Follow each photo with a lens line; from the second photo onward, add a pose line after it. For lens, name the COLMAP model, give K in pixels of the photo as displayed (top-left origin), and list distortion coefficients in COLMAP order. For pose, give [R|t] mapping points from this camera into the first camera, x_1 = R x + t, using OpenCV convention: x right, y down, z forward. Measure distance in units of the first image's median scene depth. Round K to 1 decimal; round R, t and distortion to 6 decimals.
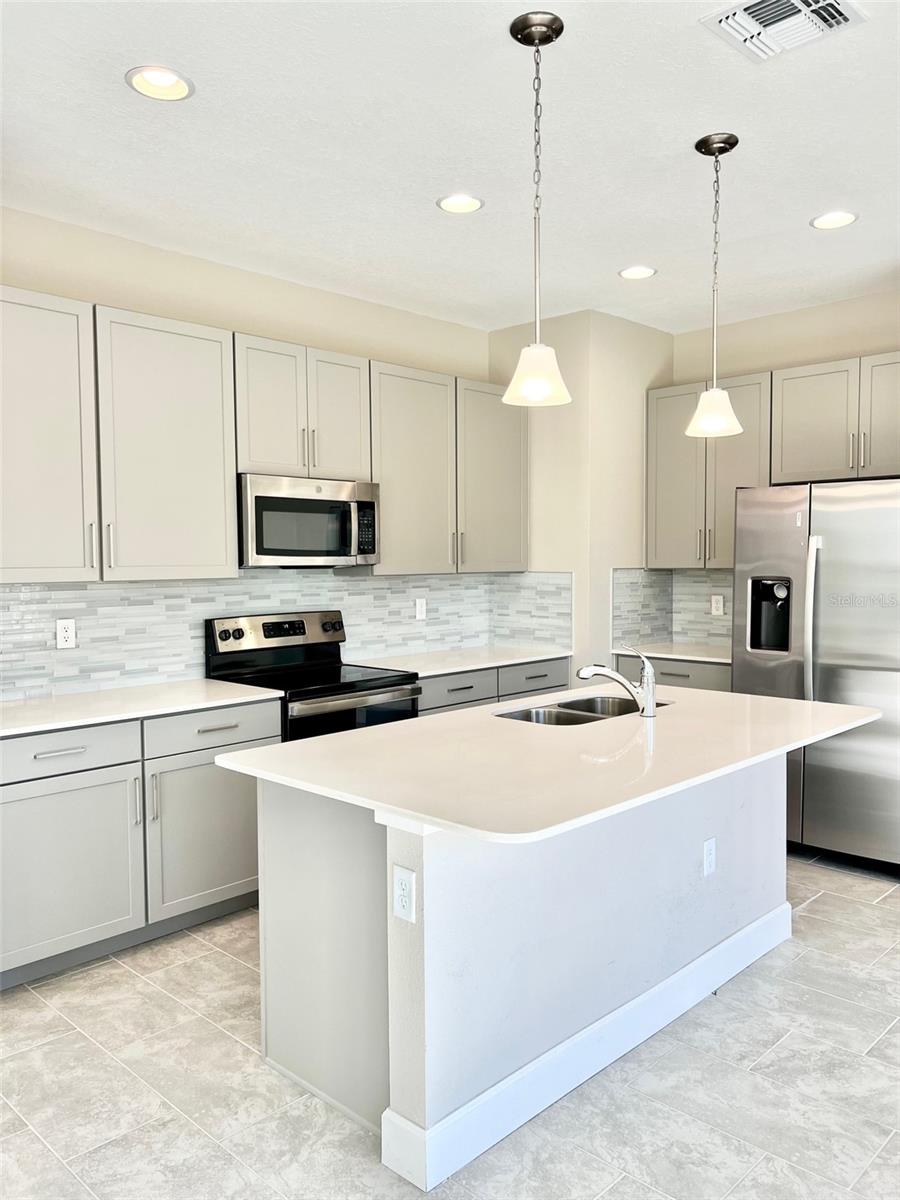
lens RADIAL K [[907.4, 0, 451.7], [0, 907.4, 602.2], [0, 0, 1]] dist [0.030371, -0.024486]
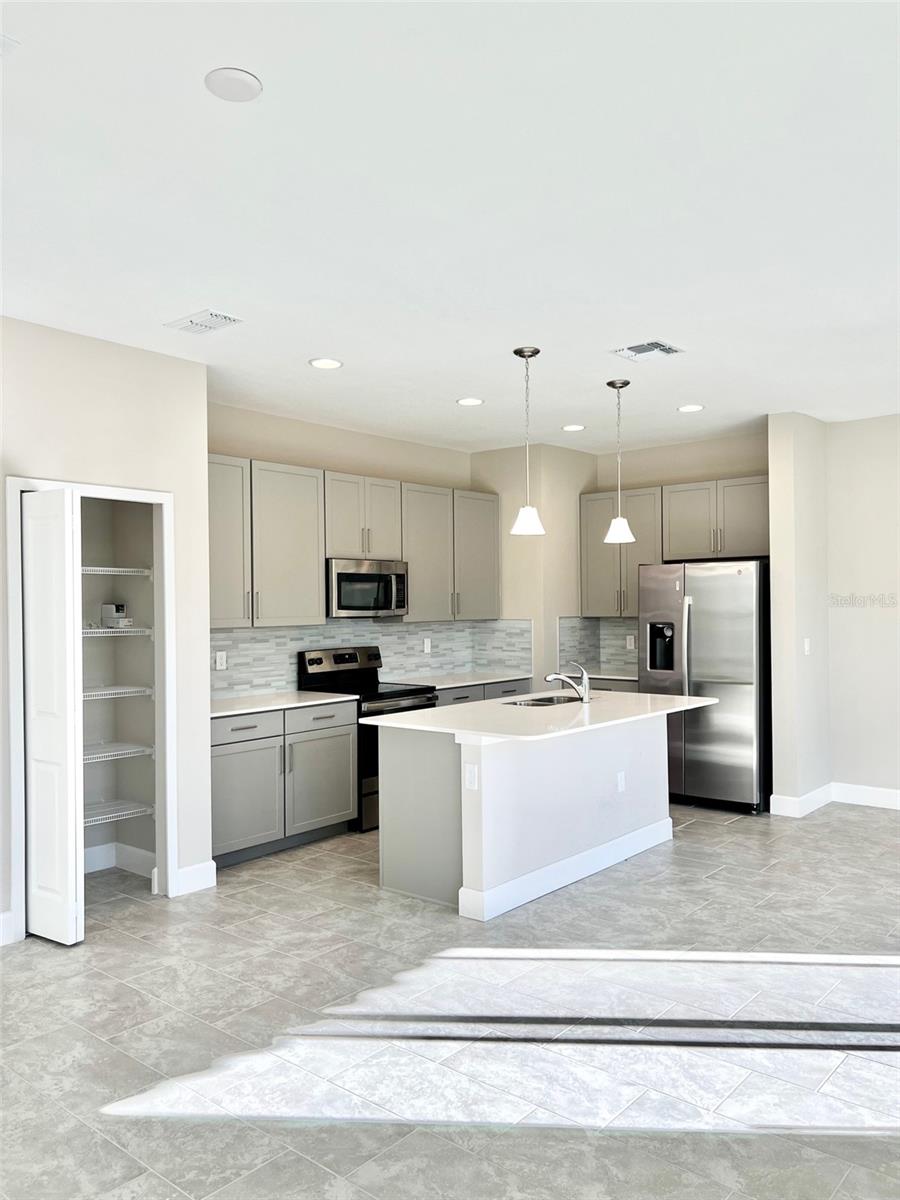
lens RADIAL K [[907.4, 0, 446.7], [0, 907.4, 598.7], [0, 0, 1]] dist [0.030371, -0.024486]
pose [[0.997617, -0.003693, 0.068901, -0.134305], [0.007567, 0.998399, -0.056051, 0.018113], [-0.068584, 0.056439, 0.996048, -0.577328]]
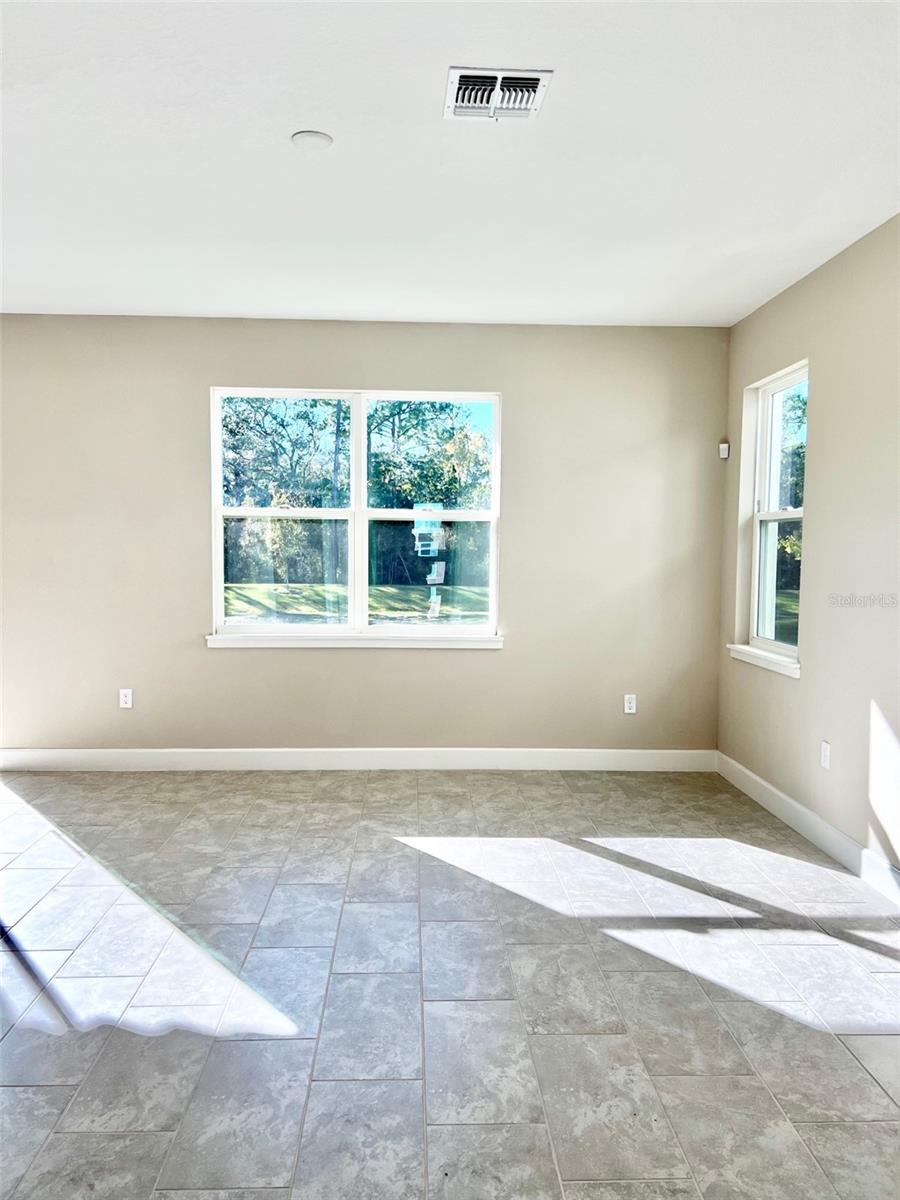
lens RADIAL K [[907.4, 0, 449.5], [0, 907.4, 600.2], [0, 0, 1]] dist [0.030371, -0.024486]
pose [[-0.728285, -0.042715, 0.683942, -0.881546], [0.029323, 0.995199, 0.093378, -0.016781], [-0.684647, 0.088061, -0.723536, 0.537899]]
